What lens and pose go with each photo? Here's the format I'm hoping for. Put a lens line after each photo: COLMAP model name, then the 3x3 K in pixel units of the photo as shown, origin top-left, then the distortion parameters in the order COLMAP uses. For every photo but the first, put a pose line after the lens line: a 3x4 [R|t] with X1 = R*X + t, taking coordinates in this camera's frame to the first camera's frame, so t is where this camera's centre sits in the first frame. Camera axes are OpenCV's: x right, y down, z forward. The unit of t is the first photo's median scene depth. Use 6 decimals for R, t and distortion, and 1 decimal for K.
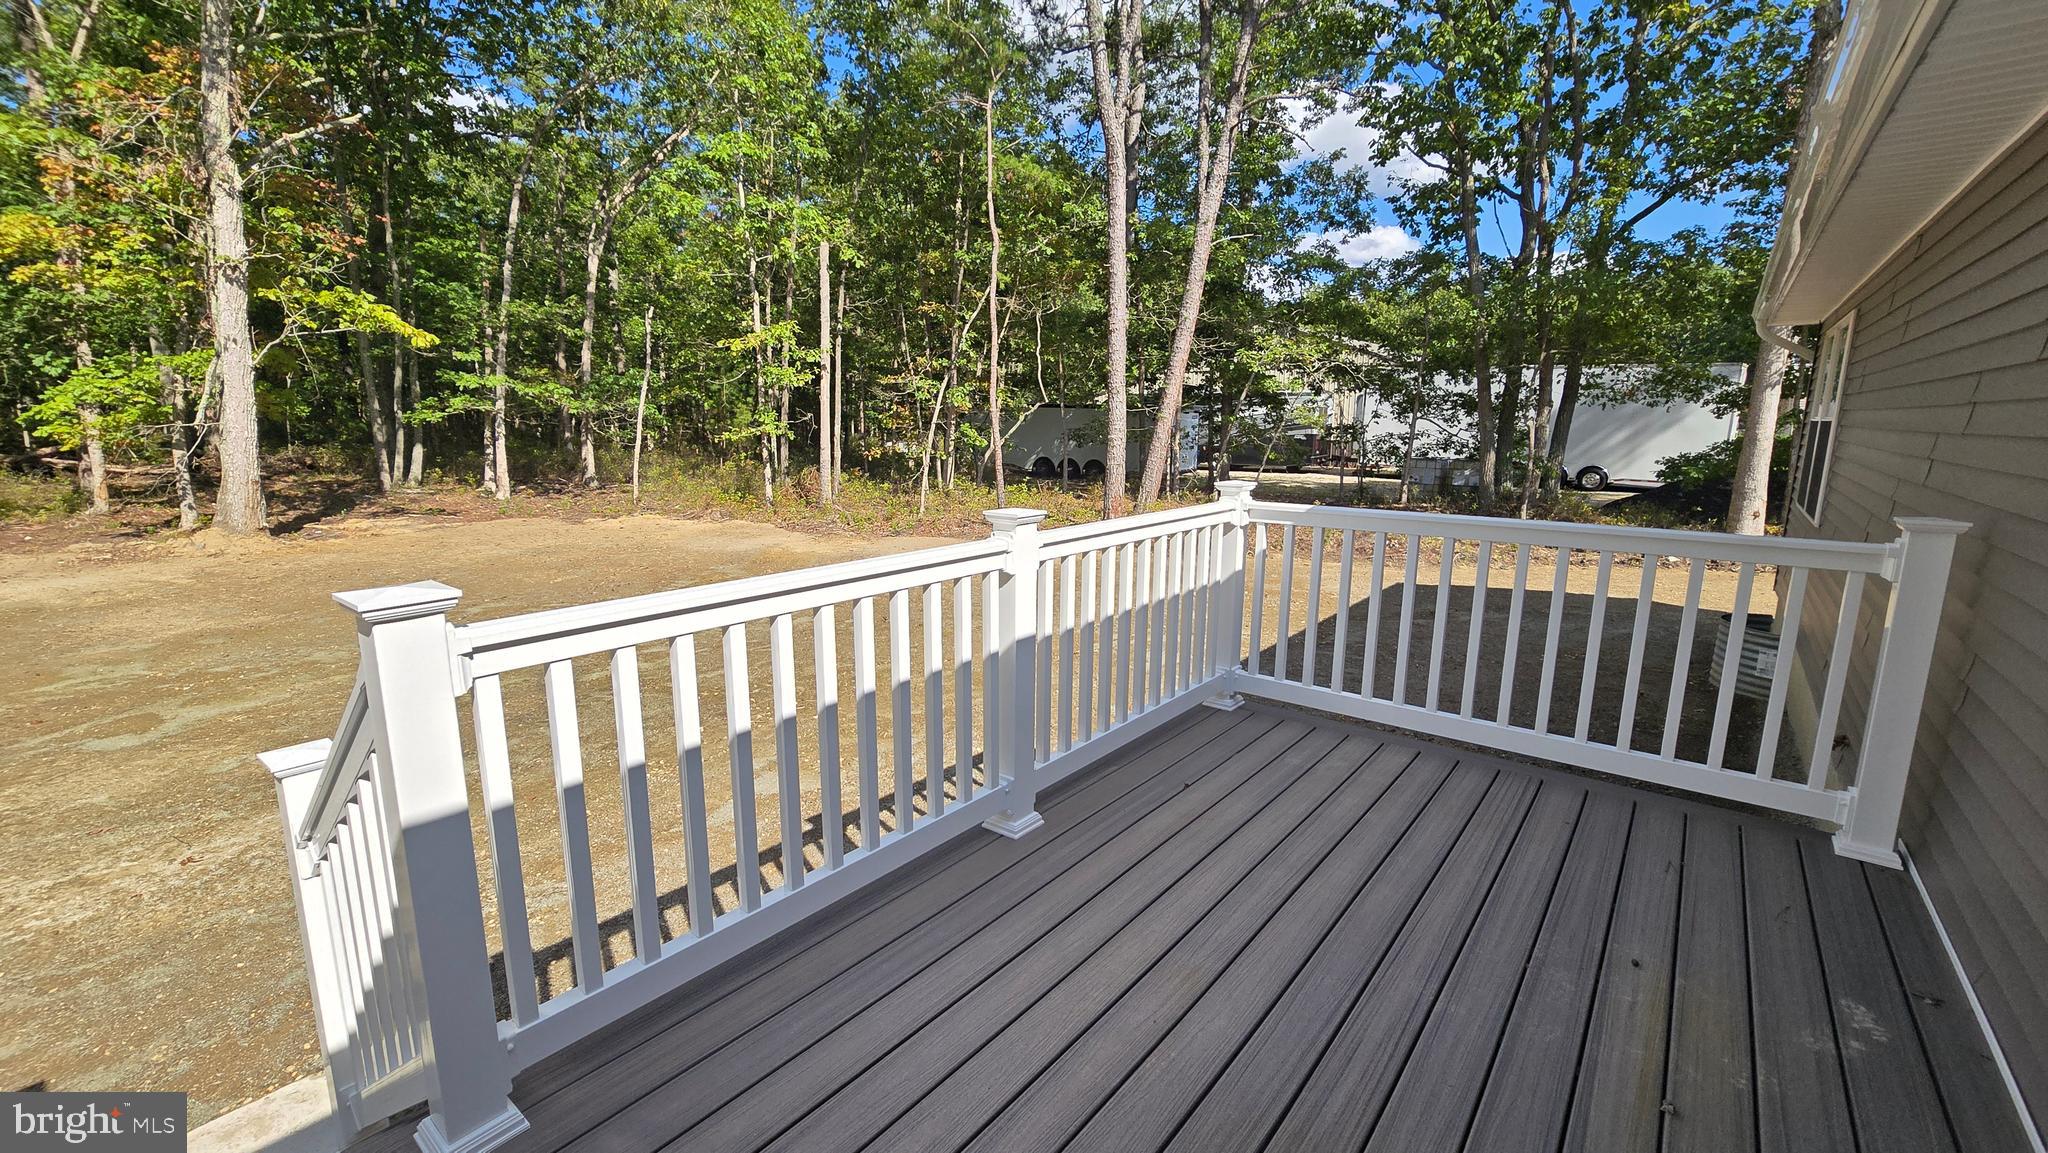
lens RADIAL K [[835.6, 0, 1008.4], [0, 835.6, 576.7], [0, 0, 1]] dist [-0.004305, 0.001747]
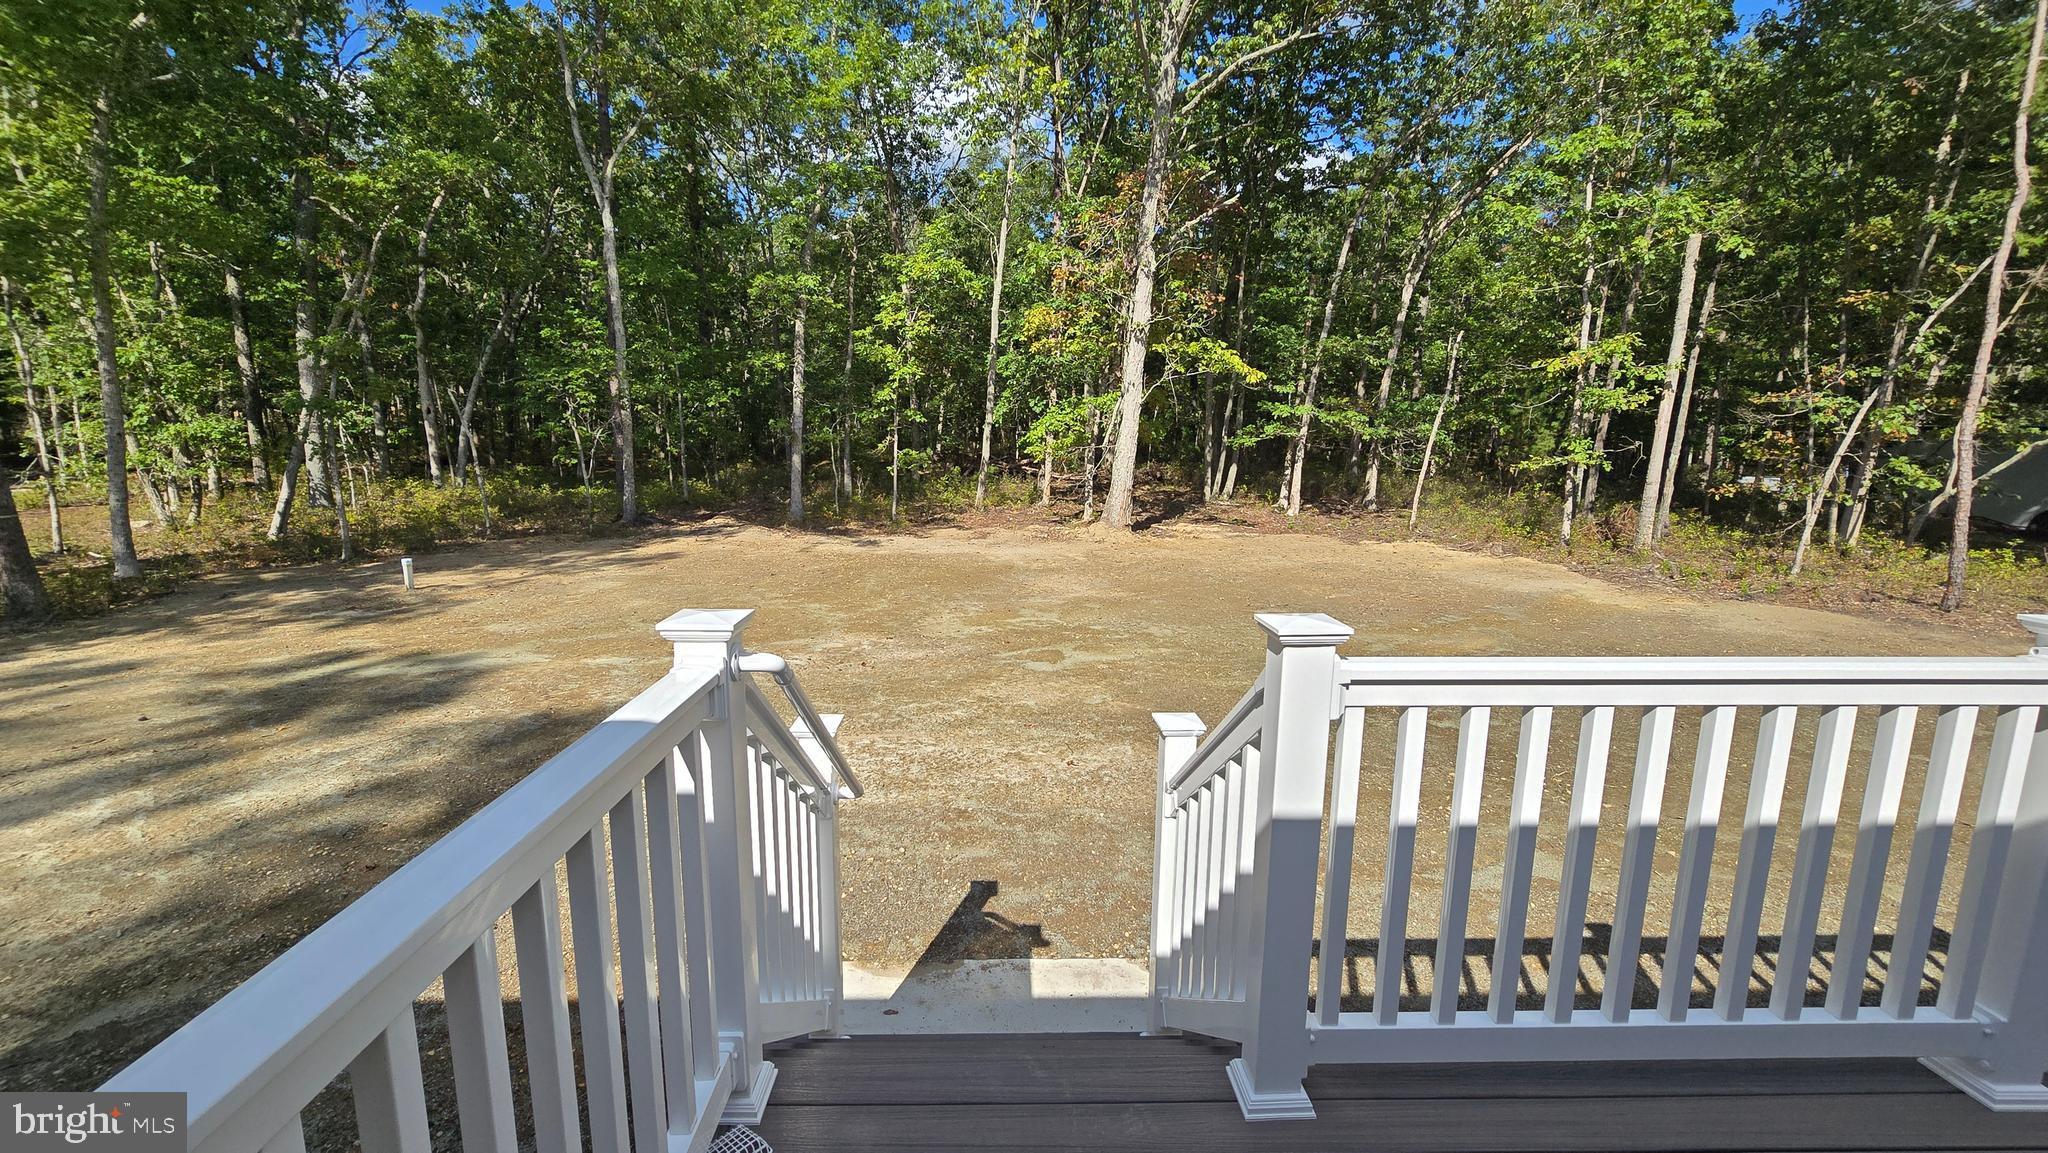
lens RADIAL K [[835.6, 0, 1025.6], [0, 835.6, 579.9], [0, 0, 1]] dist [-0.004305, 0.001747]
pose [[0.665171, 0.129053, -0.735454, -0.012578], [-0.145647, 0.988457, 0.041720, -0.002846], [0.732348, 0.079366, 0.676289, -0.007948]]
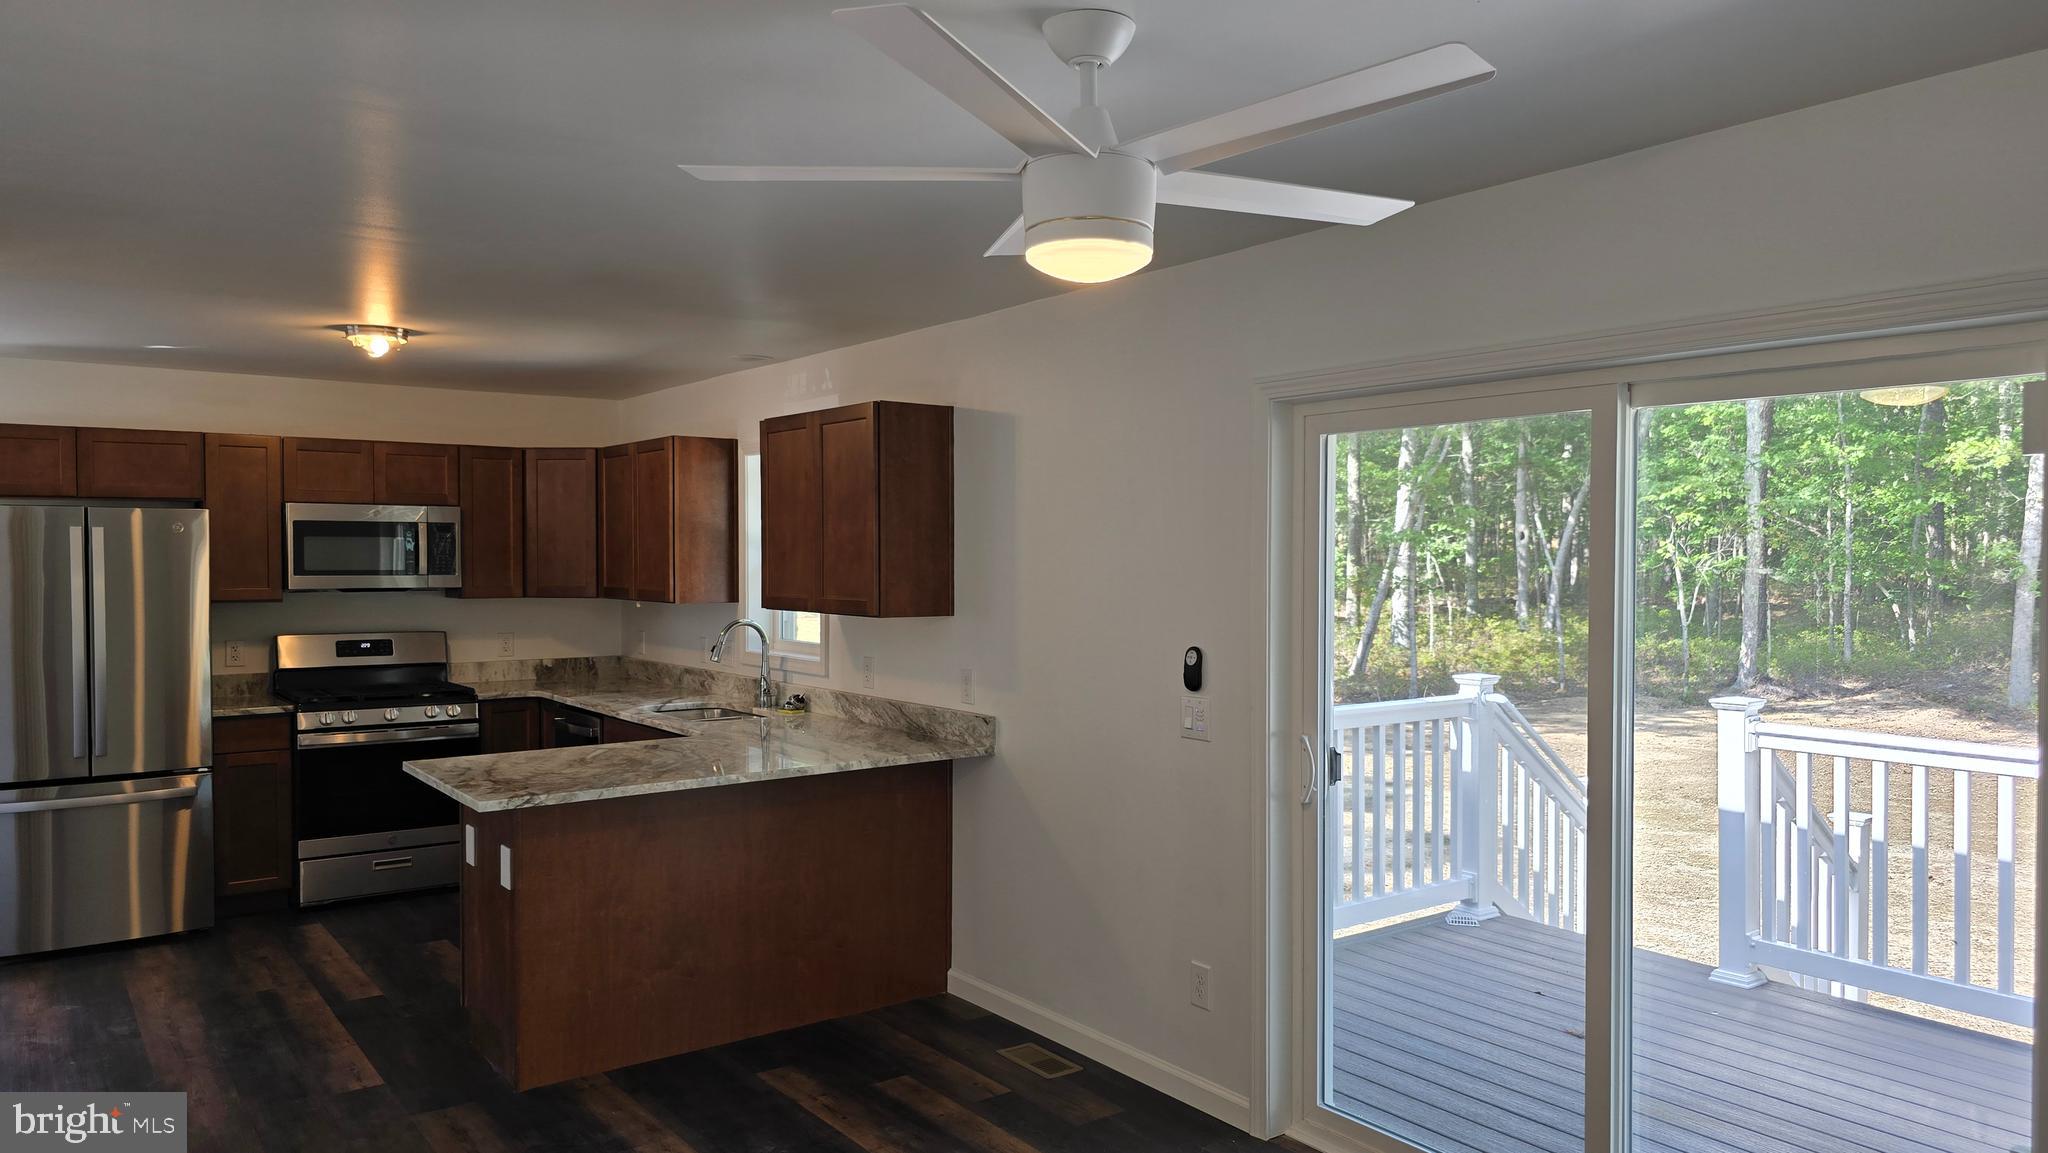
lens RADIAL K [[1384.0, 0, 1022.8], [0, 1384.0, 577.5], [0, 0, 1]] dist [0.046345, -0.034639]
pose [[-0.244143, 0.013701, -0.969642, 0.320097], [-0.183021, 0.981280, 0.059948, -0.016223], [0.952312, 0.192100, -0.237065, 0.000630]]
